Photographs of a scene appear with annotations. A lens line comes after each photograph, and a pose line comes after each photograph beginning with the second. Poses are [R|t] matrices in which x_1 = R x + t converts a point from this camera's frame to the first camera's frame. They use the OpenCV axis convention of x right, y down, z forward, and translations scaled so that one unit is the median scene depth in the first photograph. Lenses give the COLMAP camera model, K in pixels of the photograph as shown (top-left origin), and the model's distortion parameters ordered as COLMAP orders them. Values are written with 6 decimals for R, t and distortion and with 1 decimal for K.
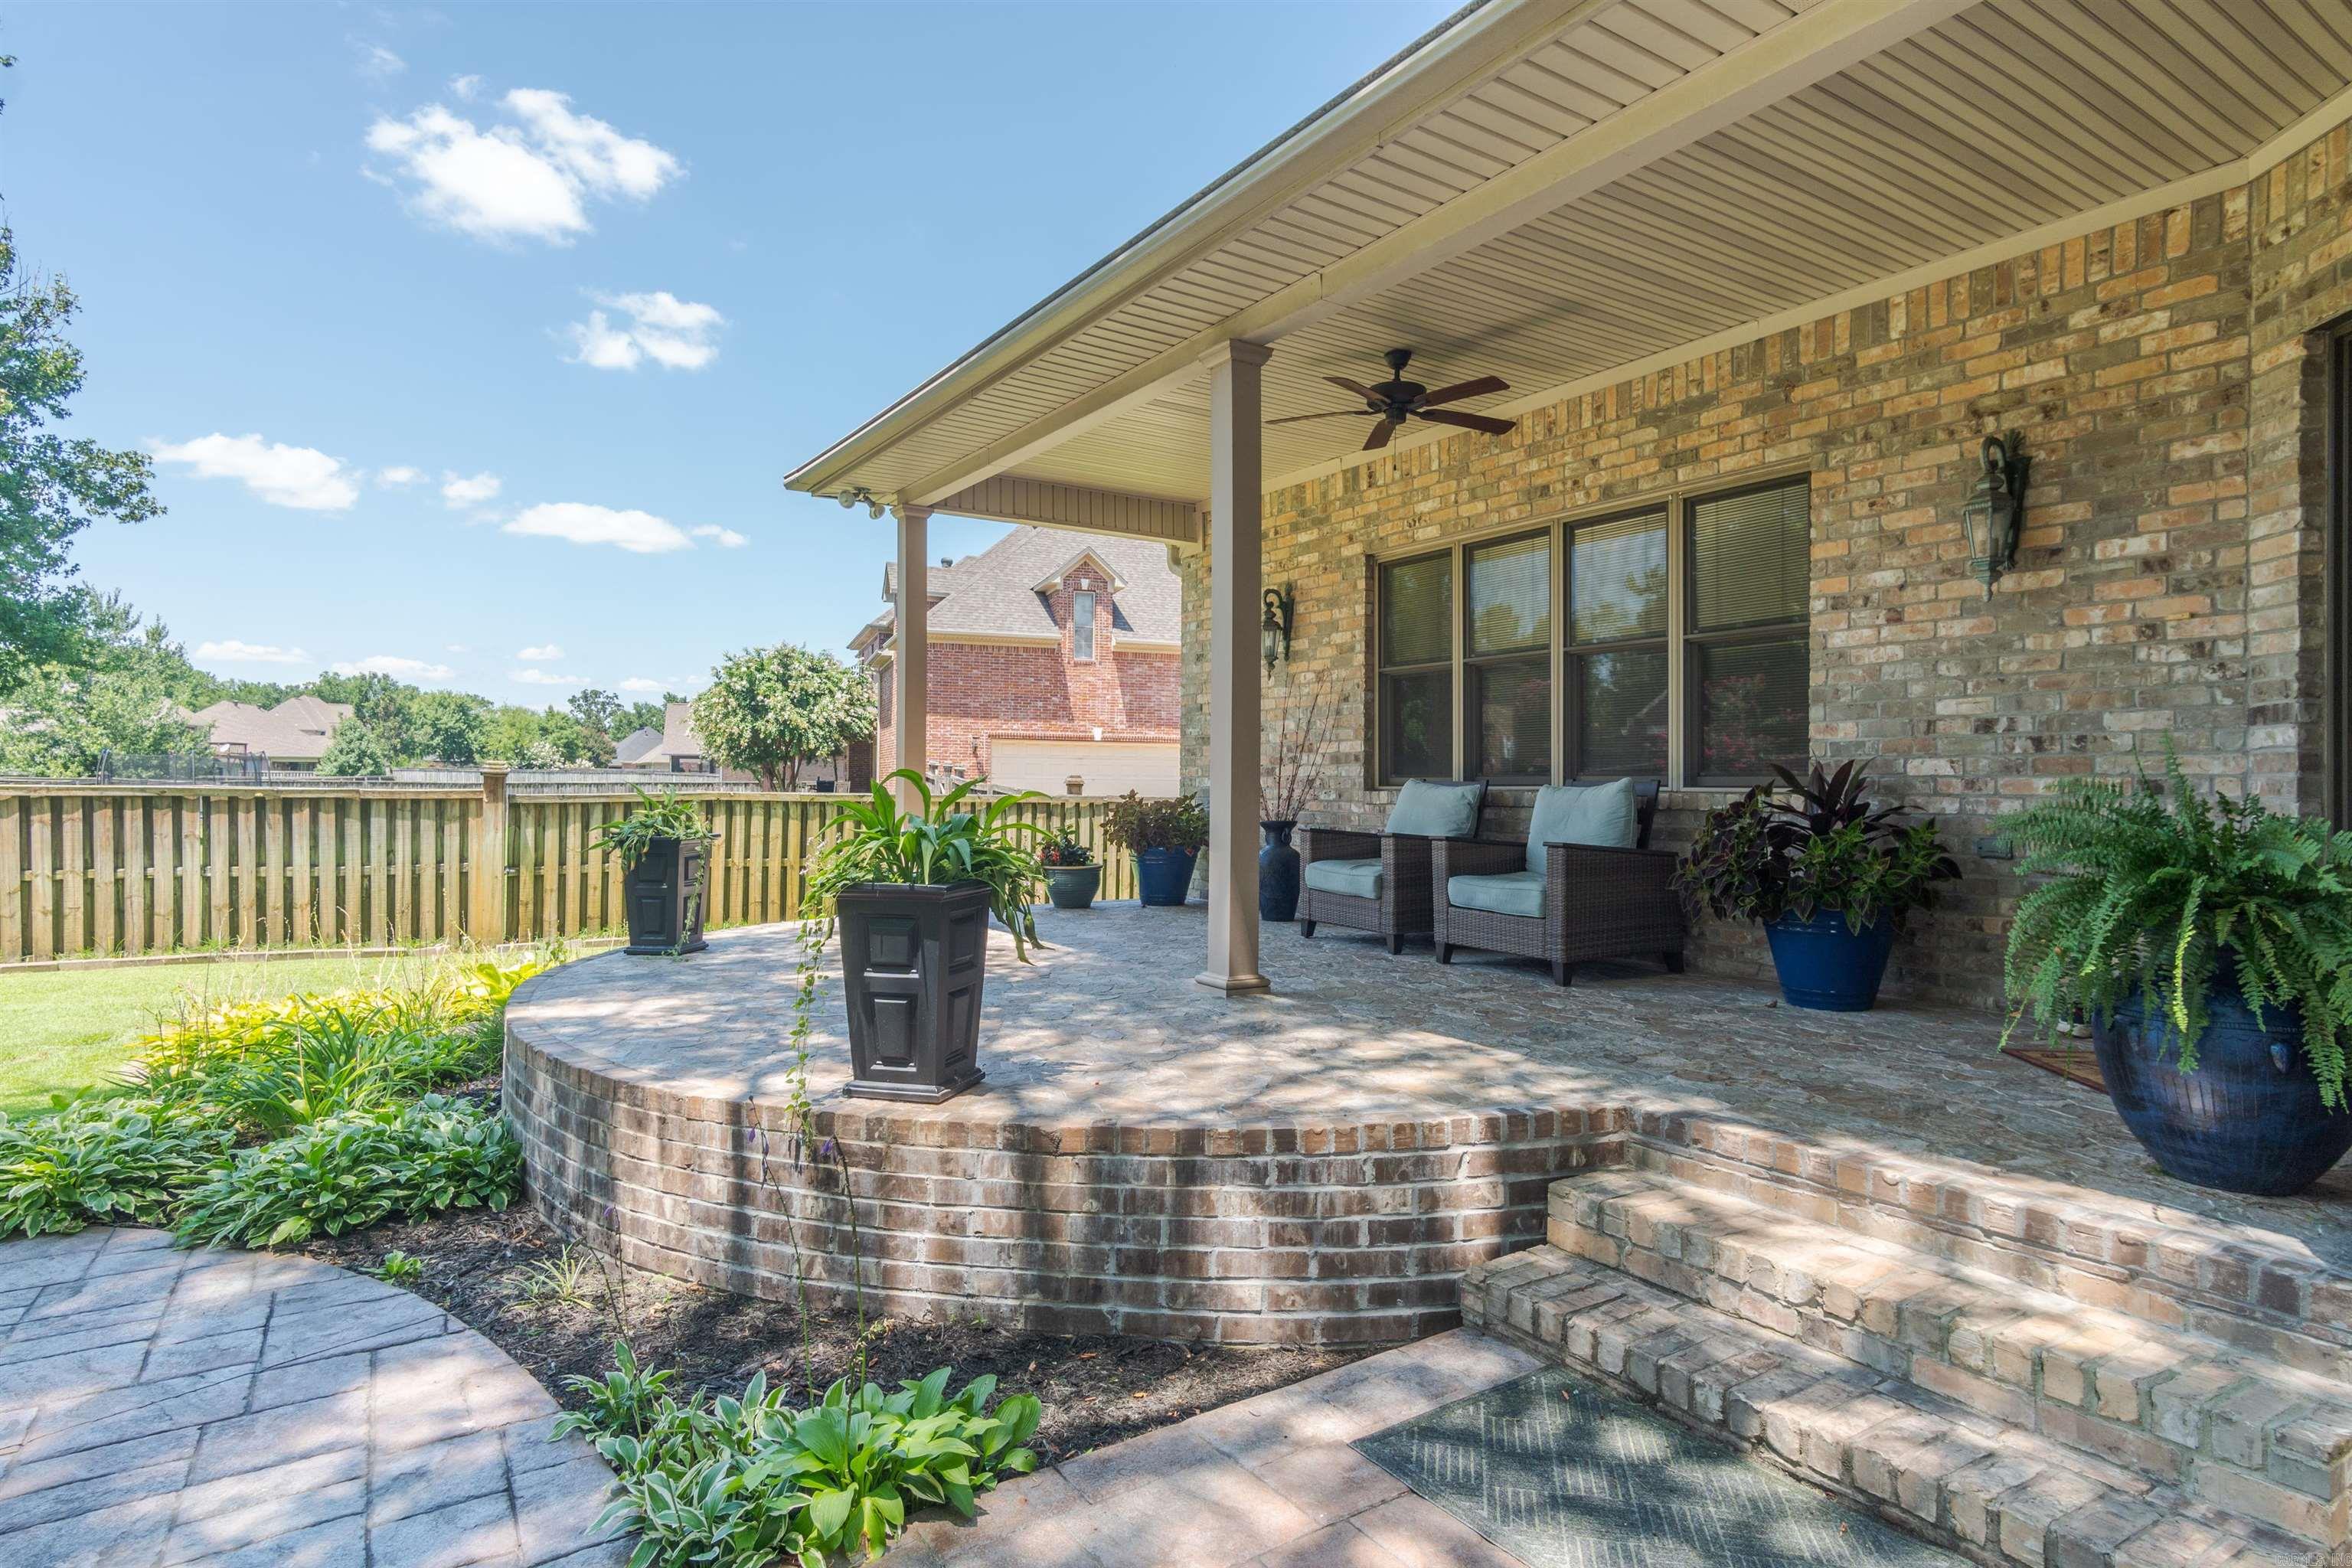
lens RADIAL K [[1262.1, 0, 1185.5], [0, 1262.1, 790.2], [0, 0, 1]] dist [0.004225, 0.002313]
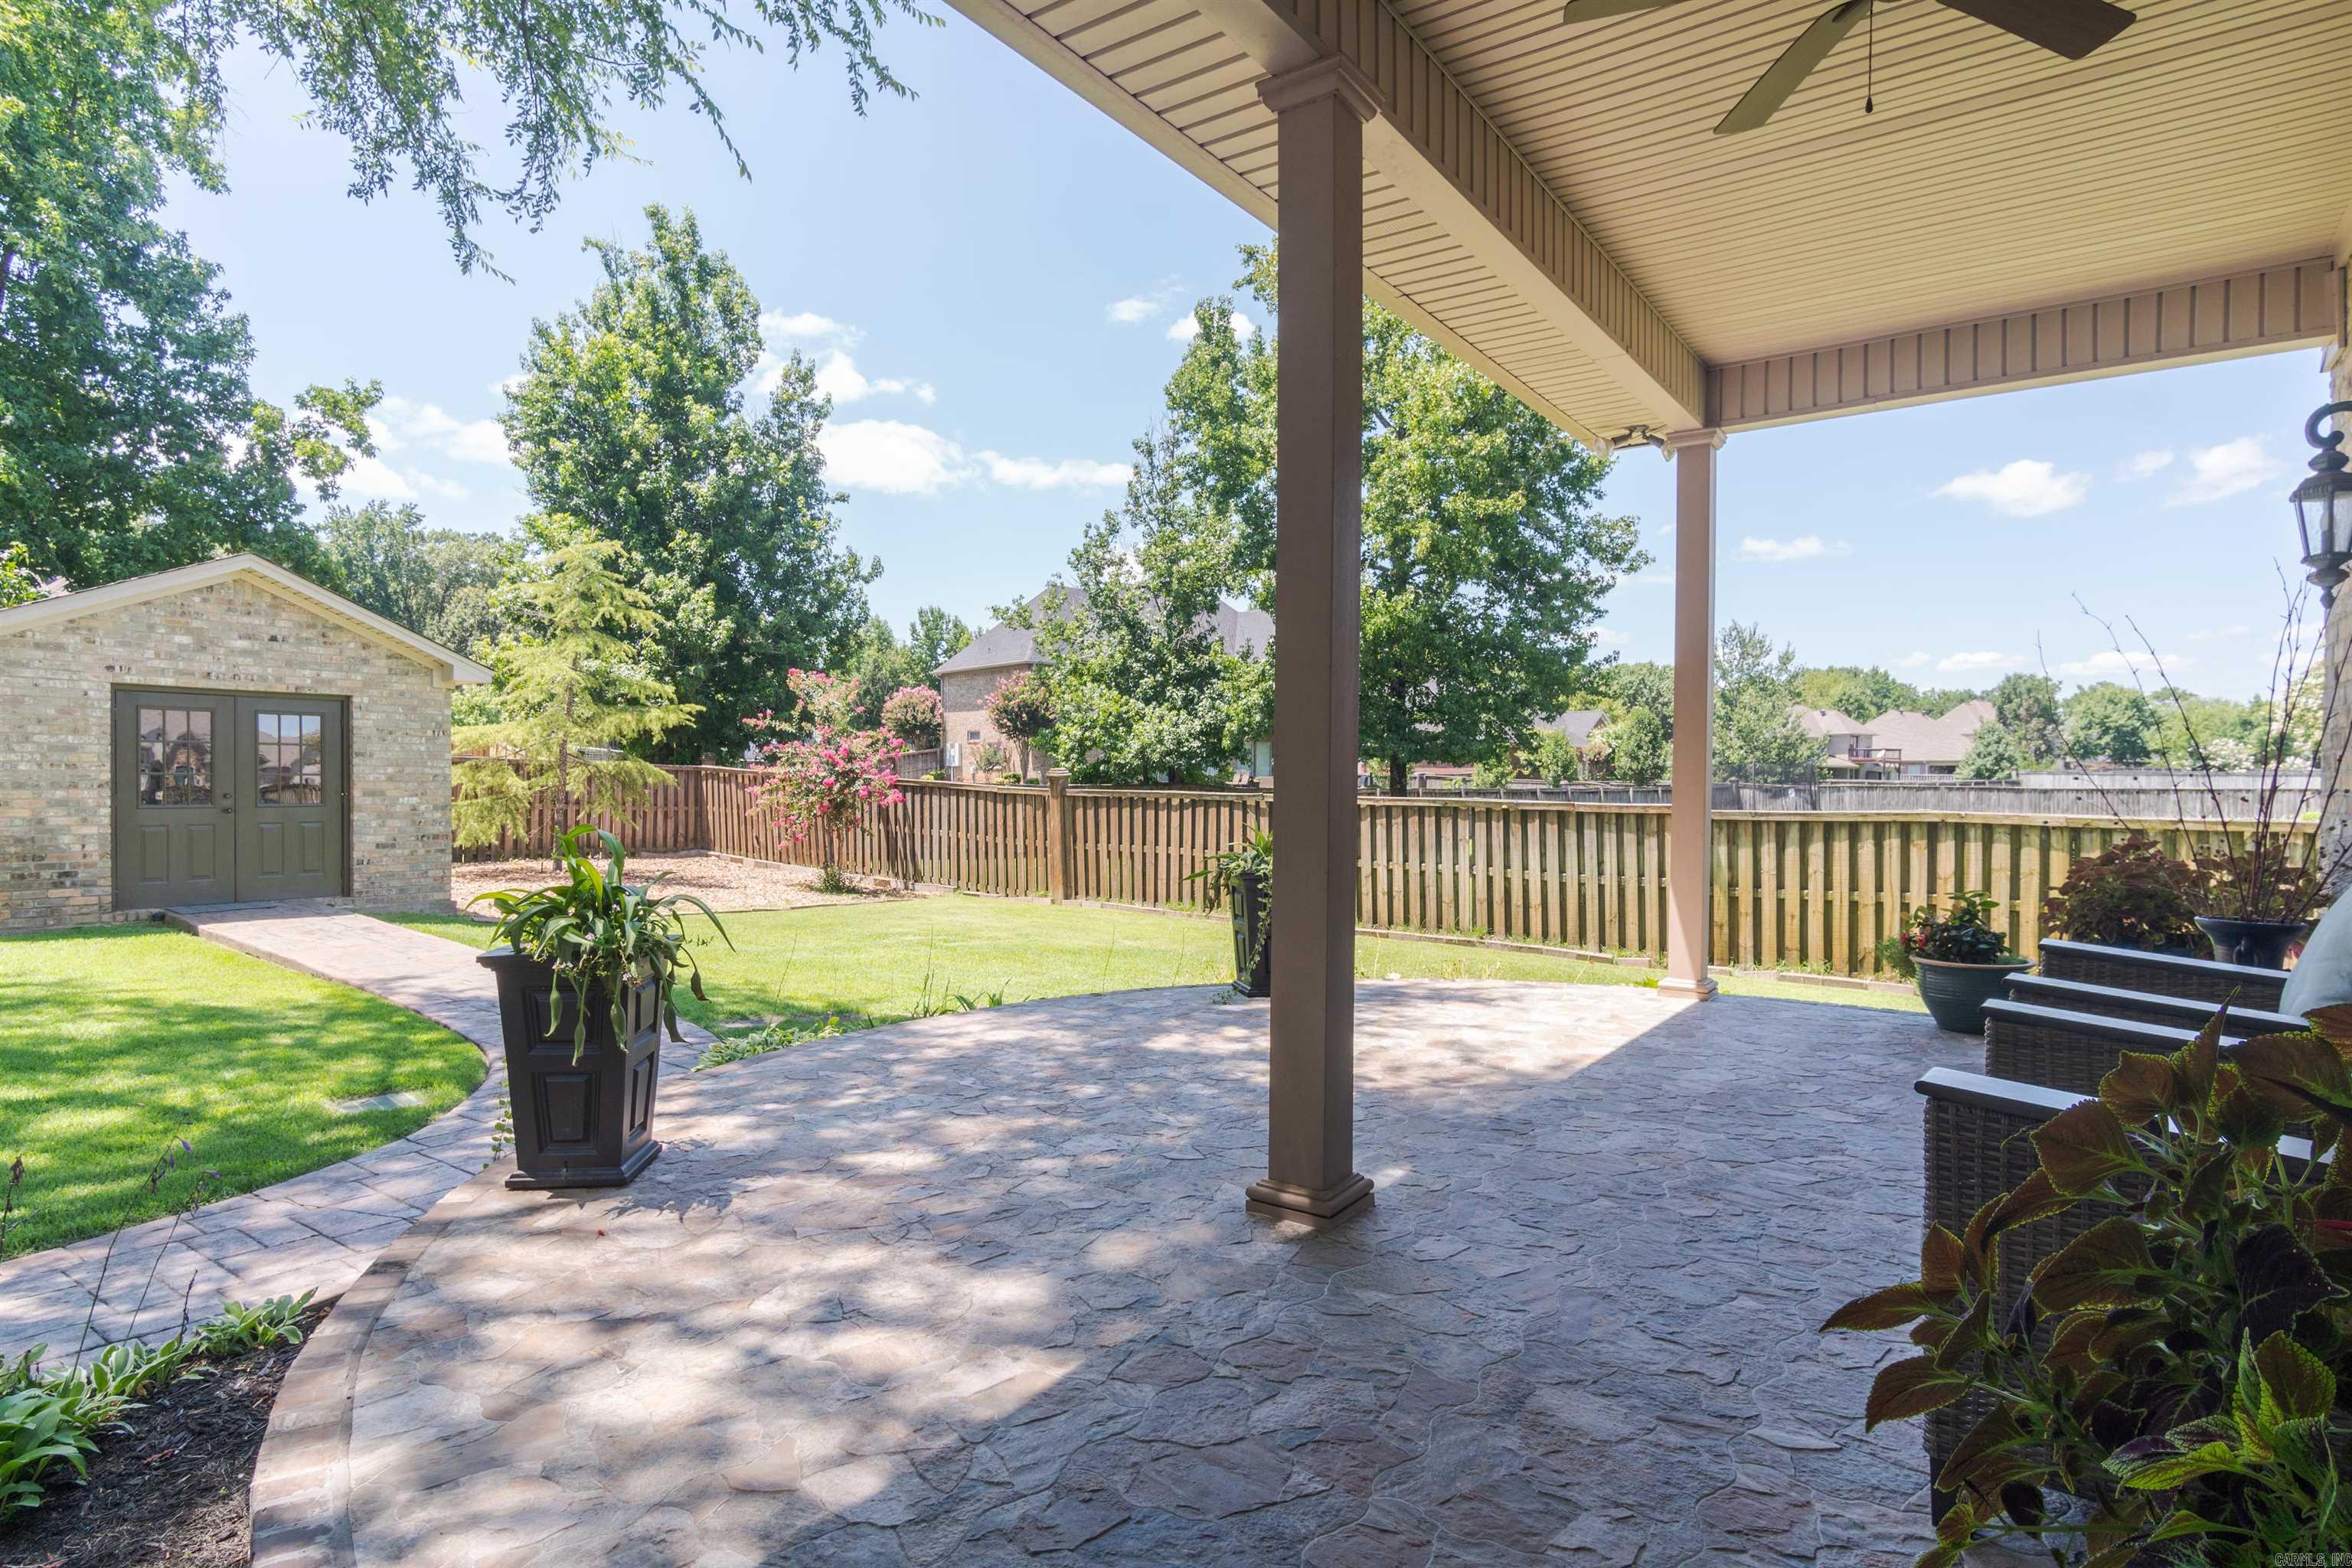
lens RADIAL K [[1262.1, 0, 1181.8], [0, 1262.1, 778.1], [0, 0, 1]] dist [0.004225, 0.002313]
pose [[0.370150, -0.001596, -0.928971, 0.203604], [-0.008386, 0.999952, -0.005060, -0.012278], [0.928934, 0.009663, 0.370118, 0.265621]]
